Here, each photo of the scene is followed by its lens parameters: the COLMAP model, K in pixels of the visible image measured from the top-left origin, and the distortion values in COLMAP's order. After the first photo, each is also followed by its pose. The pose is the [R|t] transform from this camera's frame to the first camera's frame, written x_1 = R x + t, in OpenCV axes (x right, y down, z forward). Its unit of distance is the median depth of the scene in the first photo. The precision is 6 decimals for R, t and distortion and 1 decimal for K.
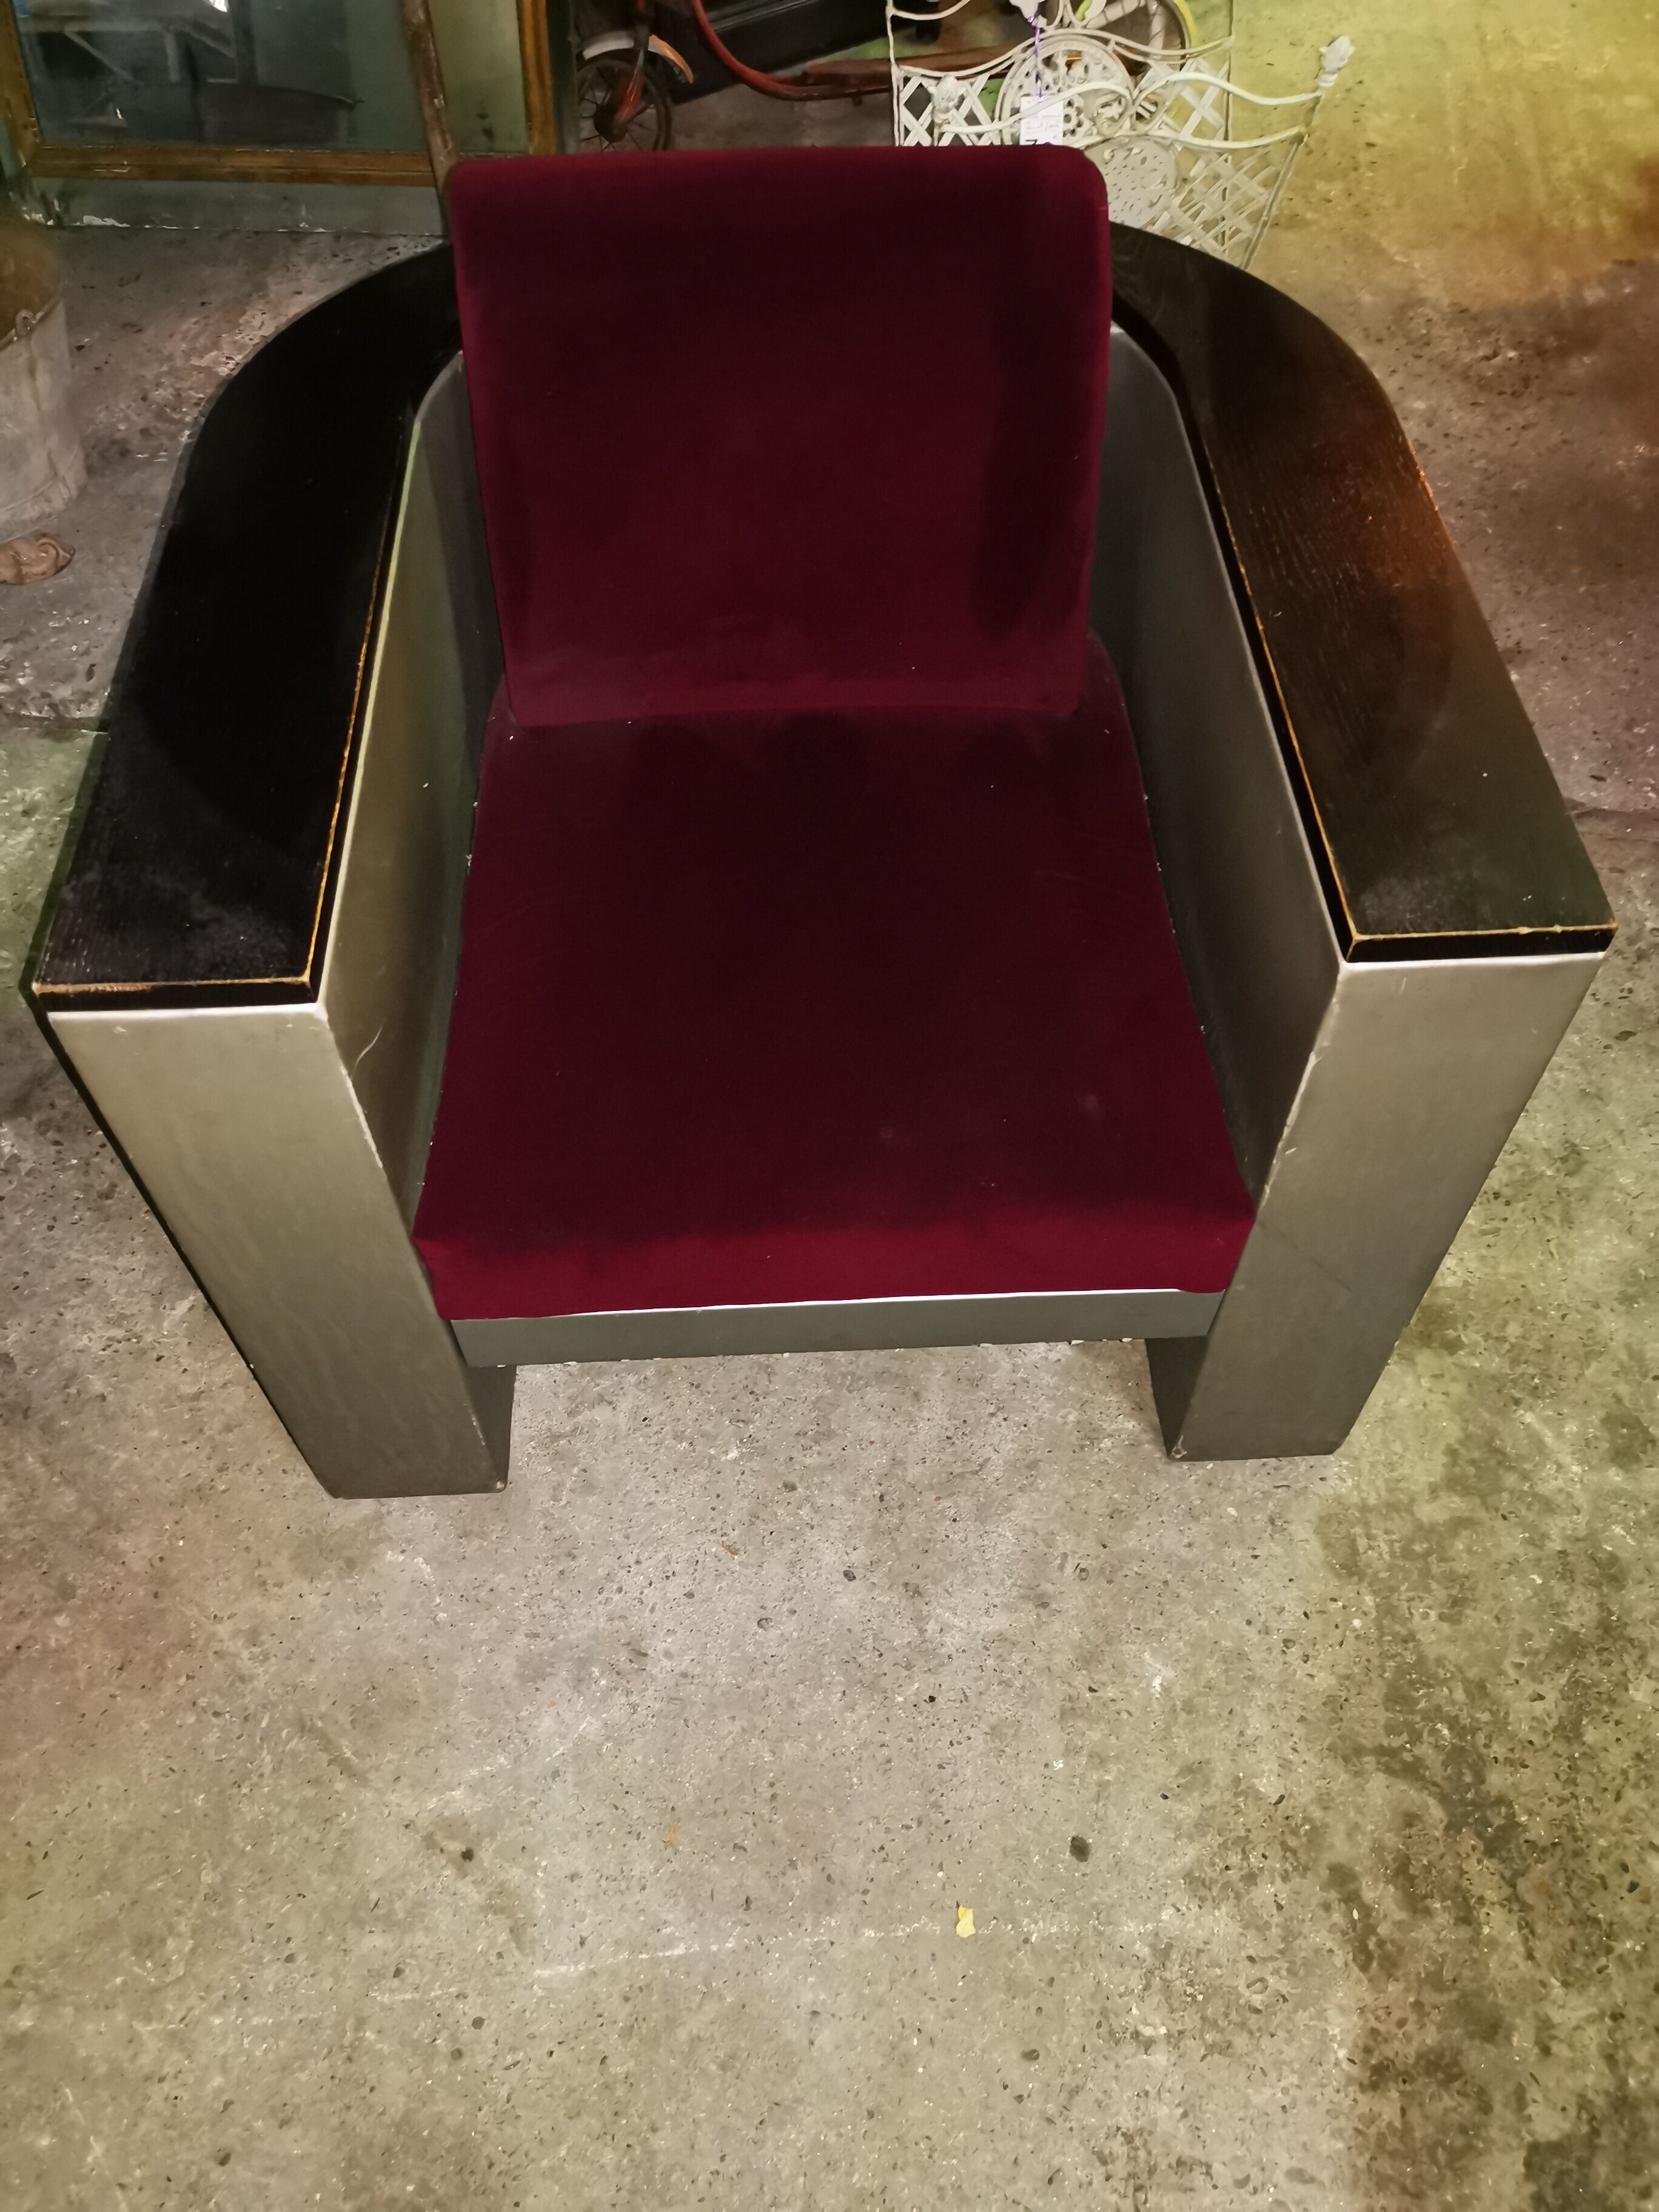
lens RADIAL K [[1708.4, 0, 827.4], [0, 1708.4, 1090.5], [0, 0, 1]] dist [0.046518, -0.041610]
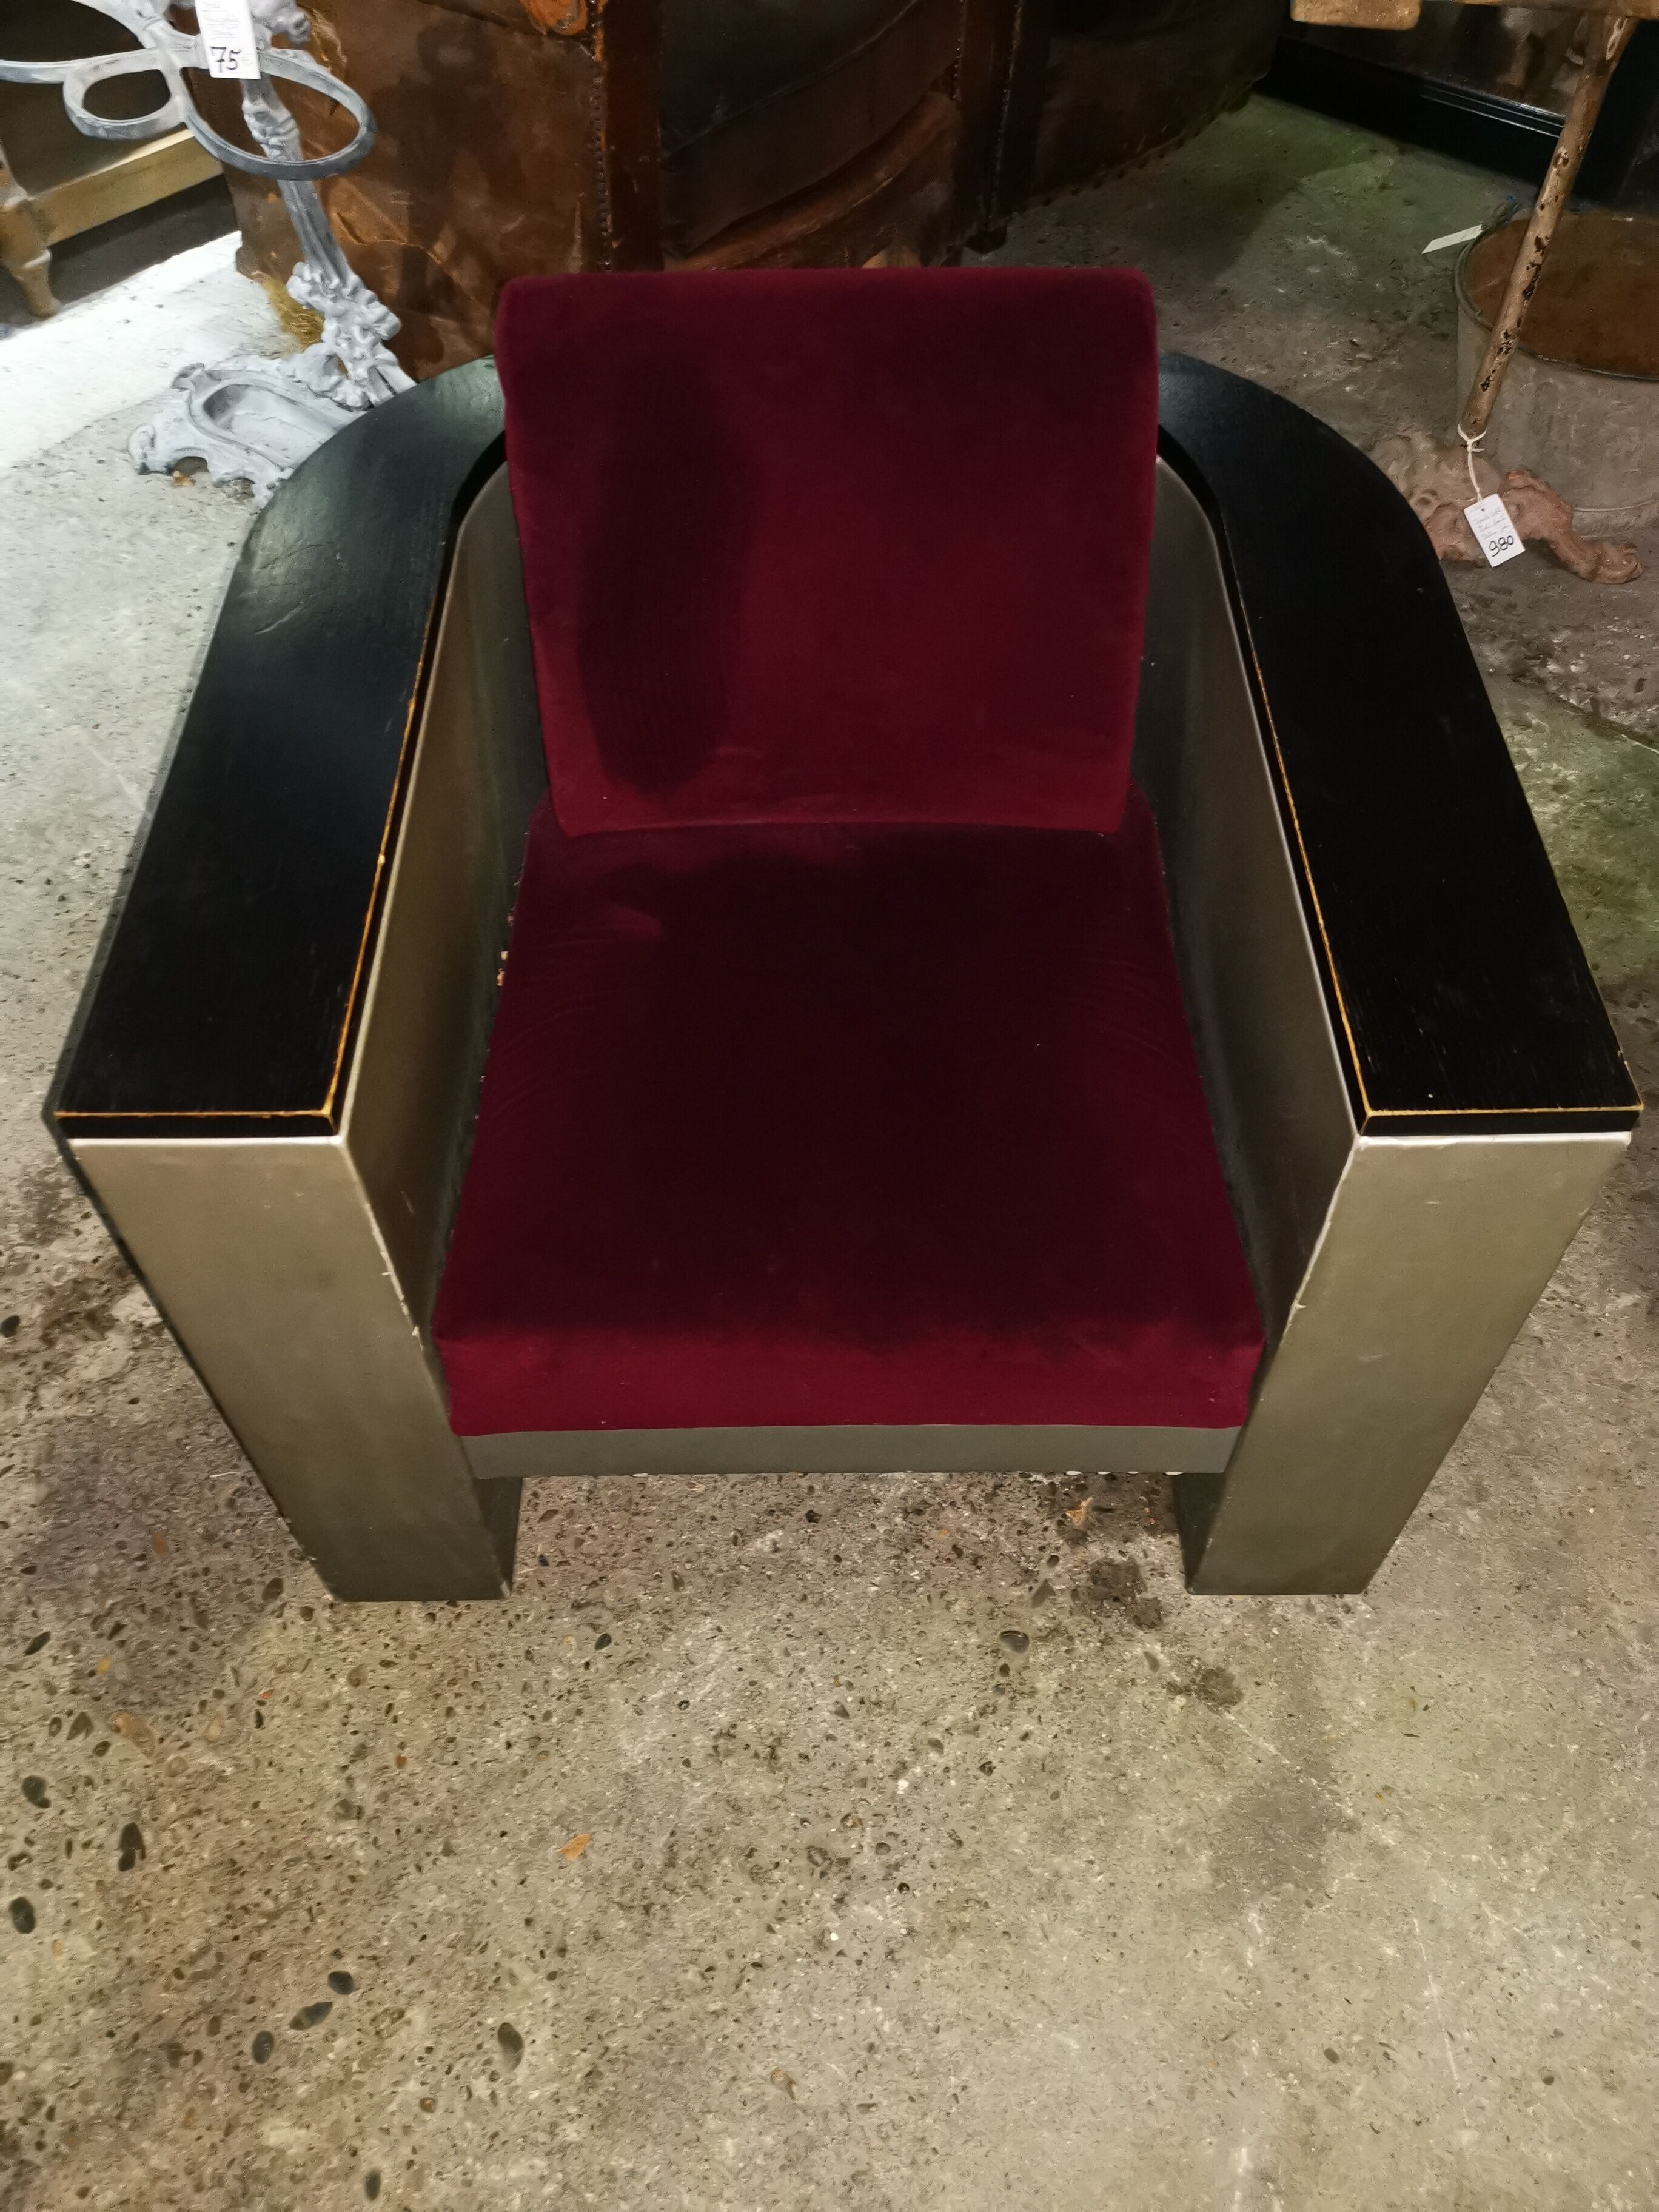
lens RADIAL K [[1708.4, 0, 829.3], [0, 1708.4, 1095.9], [0, 0, 1]] dist [0.046518, -0.041610]
pose [[0.808502, 0.468739, -0.355821, -0.519428], [-0.474357, 0.876926, 0.077372, 0.190213], [0.348296, 0.106231, 0.931346, -0.161240]]
